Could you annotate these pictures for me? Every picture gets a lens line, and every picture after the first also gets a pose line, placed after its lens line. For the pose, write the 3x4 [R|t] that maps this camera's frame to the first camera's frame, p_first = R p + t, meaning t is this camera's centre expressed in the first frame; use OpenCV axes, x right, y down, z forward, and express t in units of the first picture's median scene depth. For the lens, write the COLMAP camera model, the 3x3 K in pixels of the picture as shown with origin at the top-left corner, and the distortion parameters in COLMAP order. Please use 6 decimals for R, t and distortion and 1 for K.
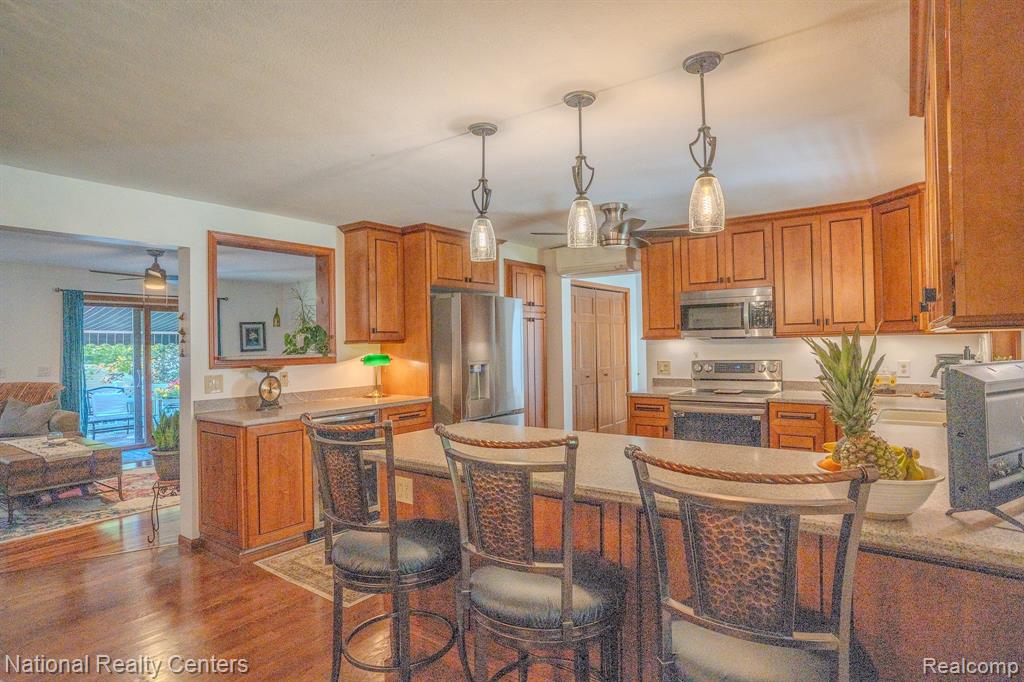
lens RADIAL K [[562.5, 0, 512.0], [0, 562.5, 341.0], [0, 0, 1]] dist [-0.050993, 0.035411]
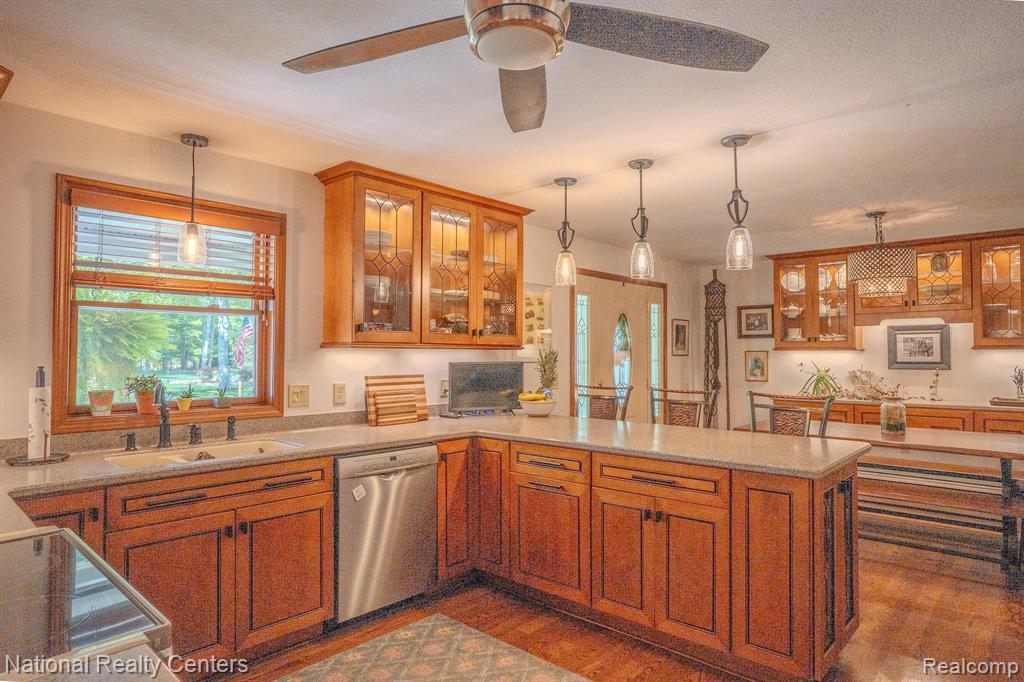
lens RADIAL K [[597.1, 0, 517.2], [0, 597.1, 342.9], [0, 0, 1]] dist [-0.062824, 0.044791]
pose [[-0.993962, 0.017905, 0.108250, 0.150409], [0.015060, 0.999521, -0.027042, 0.006532], [-0.108683, -0.025248, -0.993756, 1.325577]]
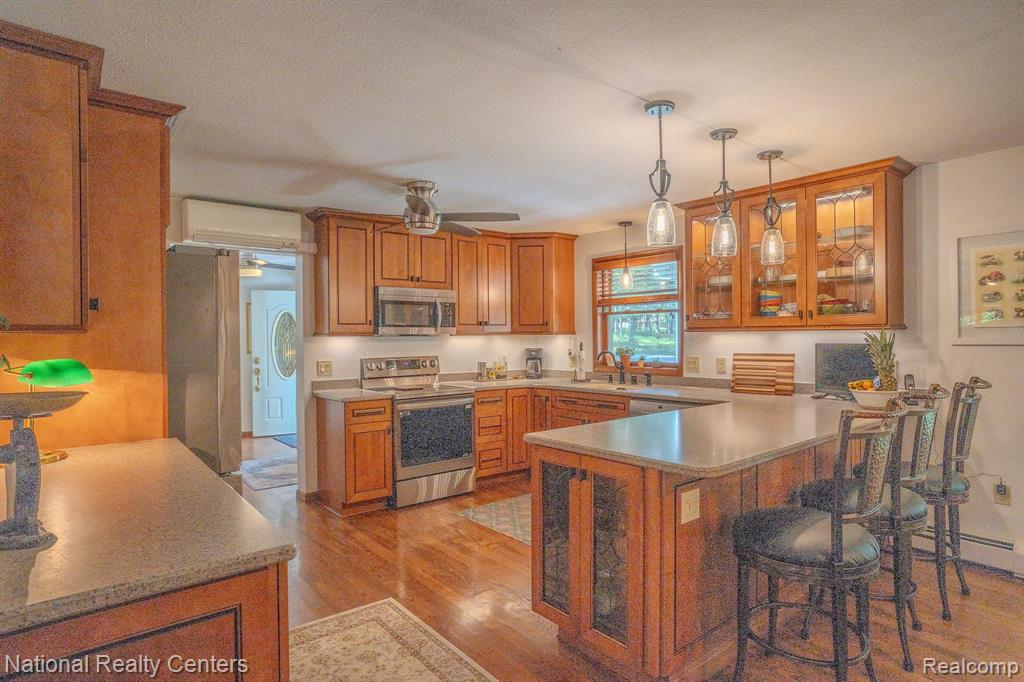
lens RADIAL K [[562.5, 0, 512.0], [0, 562.5, 341.0], [0, 0, 1]] dist [-0.050993, 0.035411]
pose [[0.261588, 0.007718, 0.965149, -0.646195], [-0.001816, 0.999970, -0.007505, 0.014256], [-0.965178, 0.000211, 0.261595, 0.626478]]
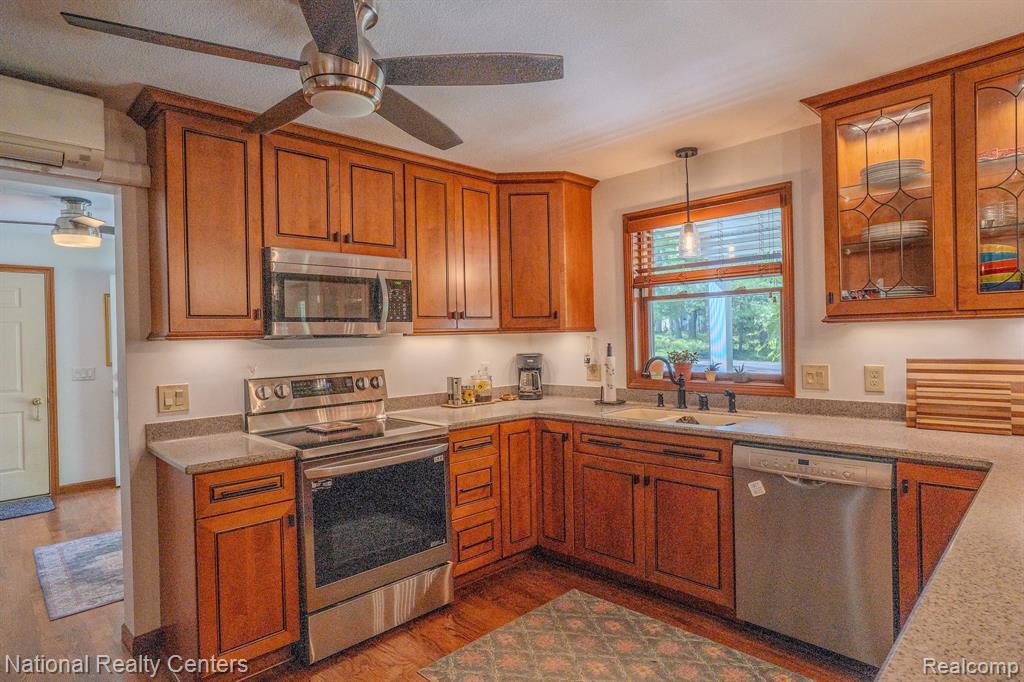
lens RADIAL K [[562.5, 0, 512.0], [0, 562.5, 341.0], [0, 0, 1]] dist [-0.050993, 0.035411]
pose [[0.170568, 0.004407, 0.985336, -0.192943], [0.014475, 0.999871, -0.006978, 0.007330], [-0.985240, 0.015453, 0.170482, 0.814400]]
